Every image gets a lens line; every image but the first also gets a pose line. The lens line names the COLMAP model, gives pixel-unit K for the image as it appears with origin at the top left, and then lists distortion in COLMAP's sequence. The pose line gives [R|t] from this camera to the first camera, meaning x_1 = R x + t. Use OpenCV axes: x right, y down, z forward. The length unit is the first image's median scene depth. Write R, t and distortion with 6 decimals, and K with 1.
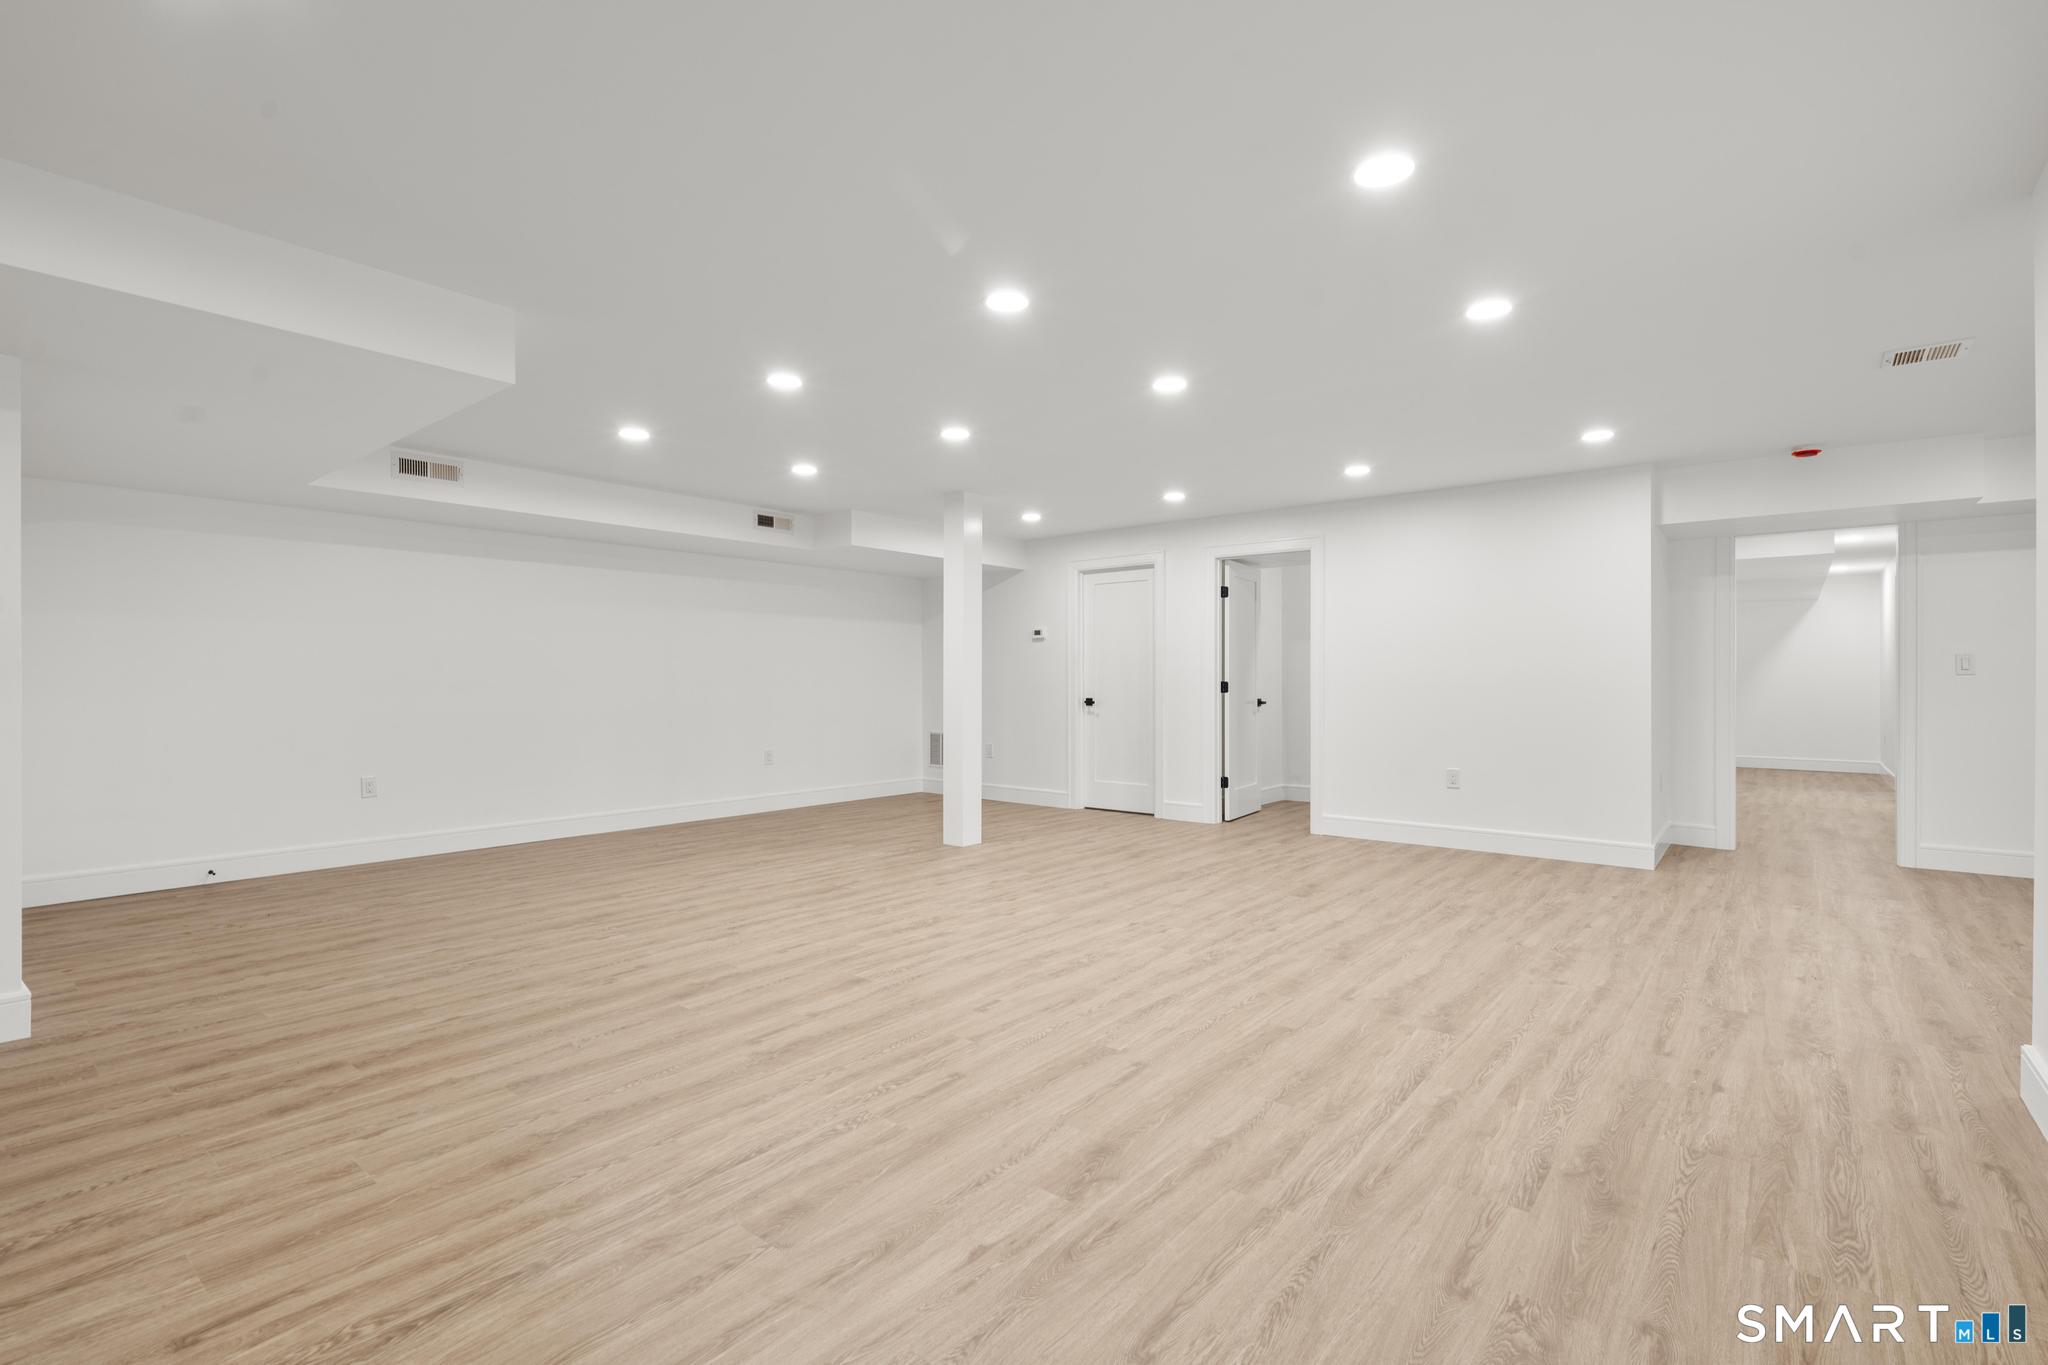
lens RADIAL K [[926.0, 0, 1029.5], [0, 926.0, 678.2], [0, 0, 1]] dist [-0.001554, 0.000624]
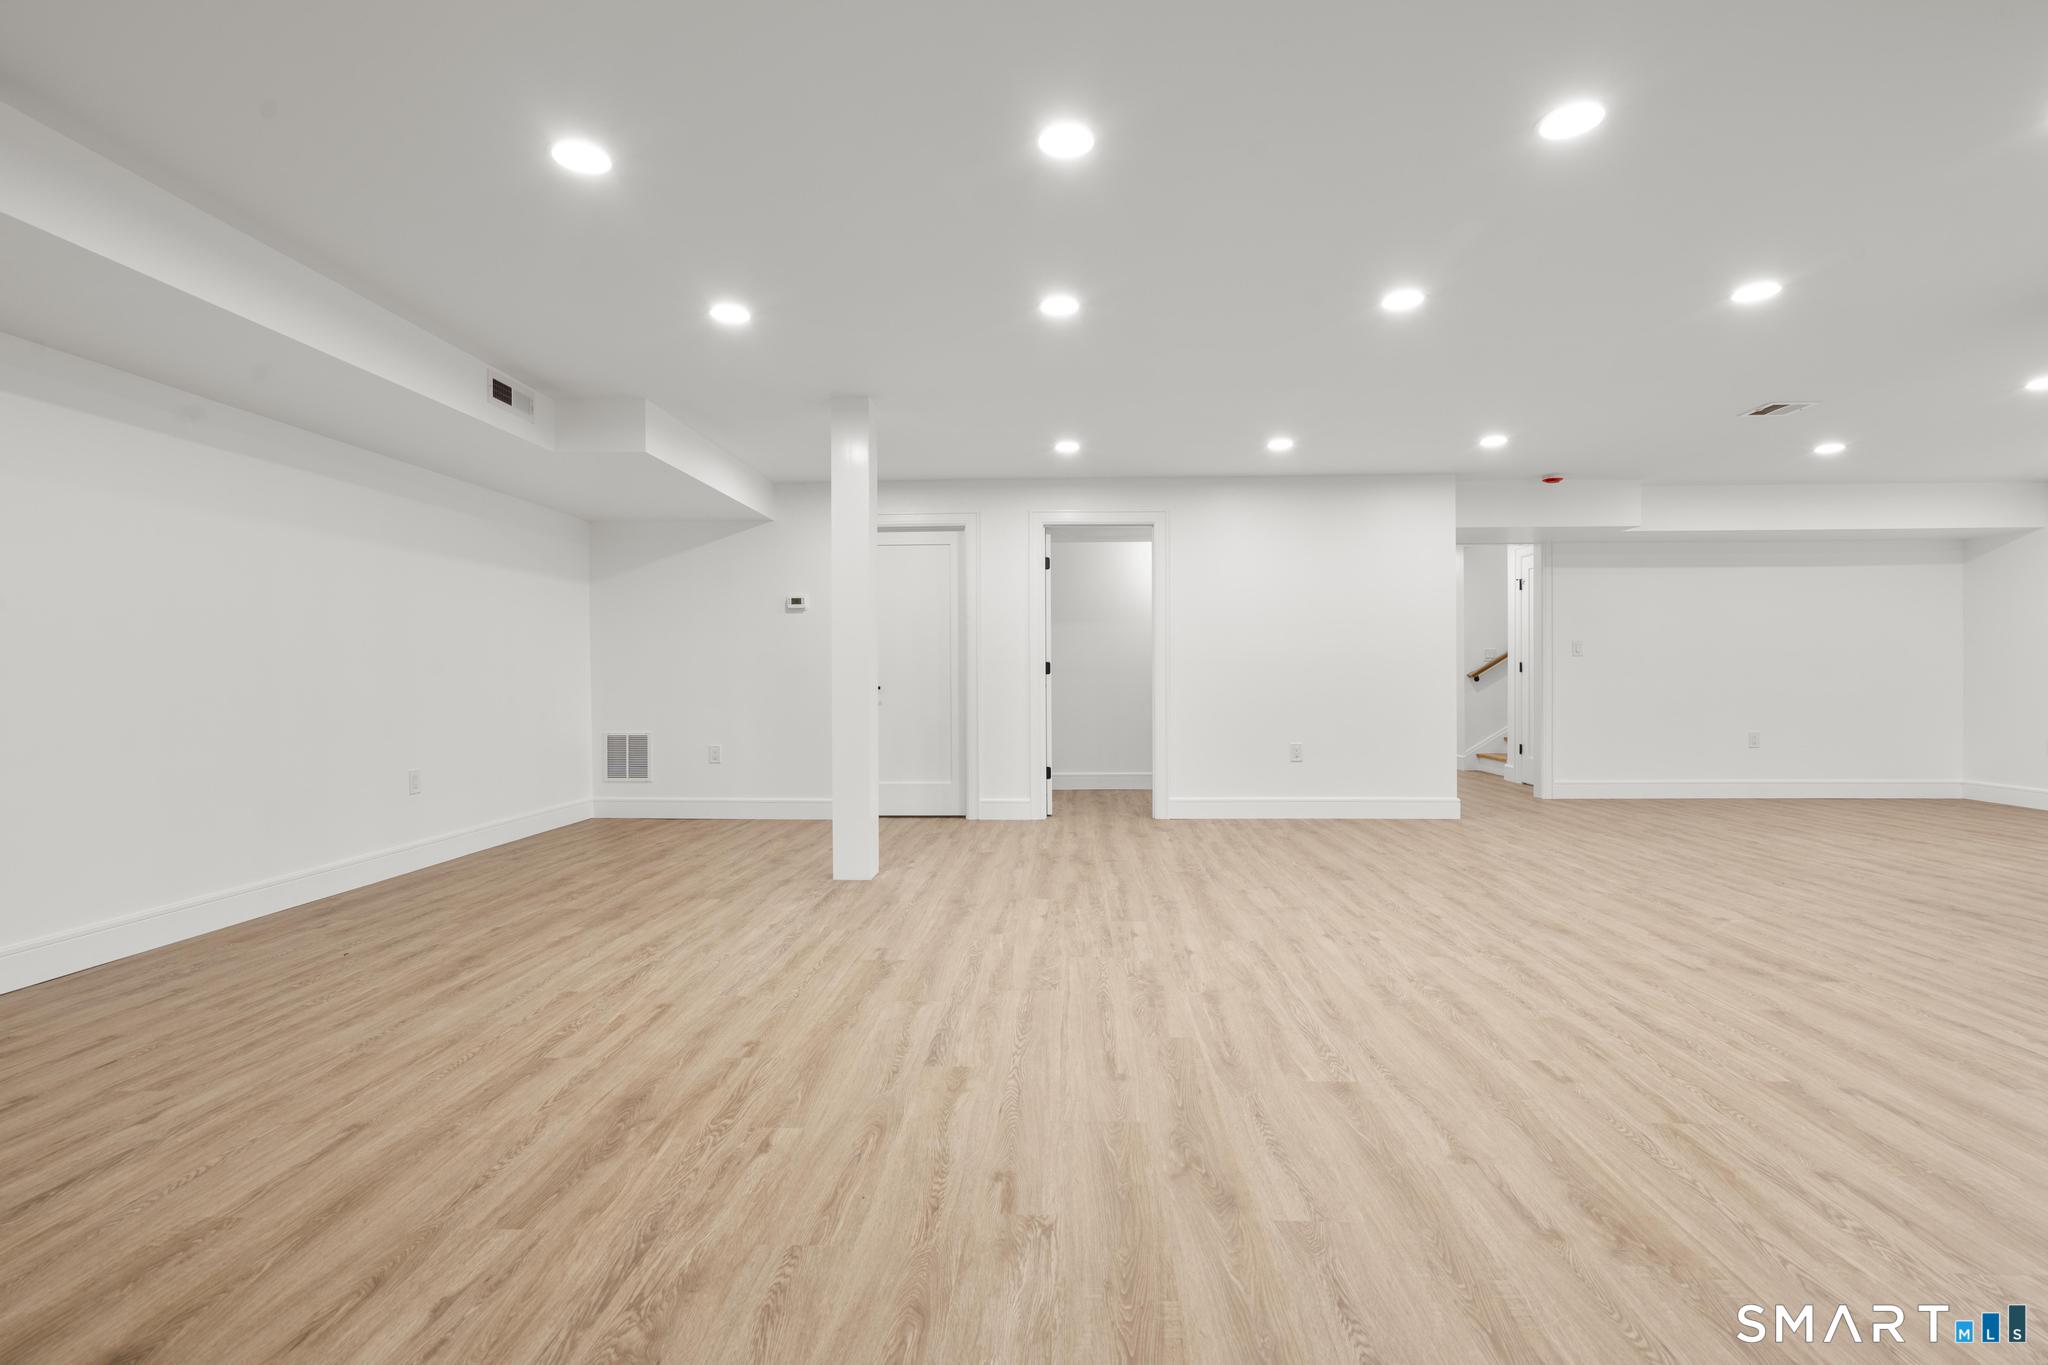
lens RADIAL K [[926.0, 0, 1029.5], [0, 926.0, 678.2], [0, 0, 1]] dist [-0.001554, 0.000624]
pose [[0.800949, -0.003862, 0.598720, -0.690827], [0.002663, 0.999992, 0.002888, 0.033308], [-0.598726, -0.000719, 0.800953, 0.562338]]
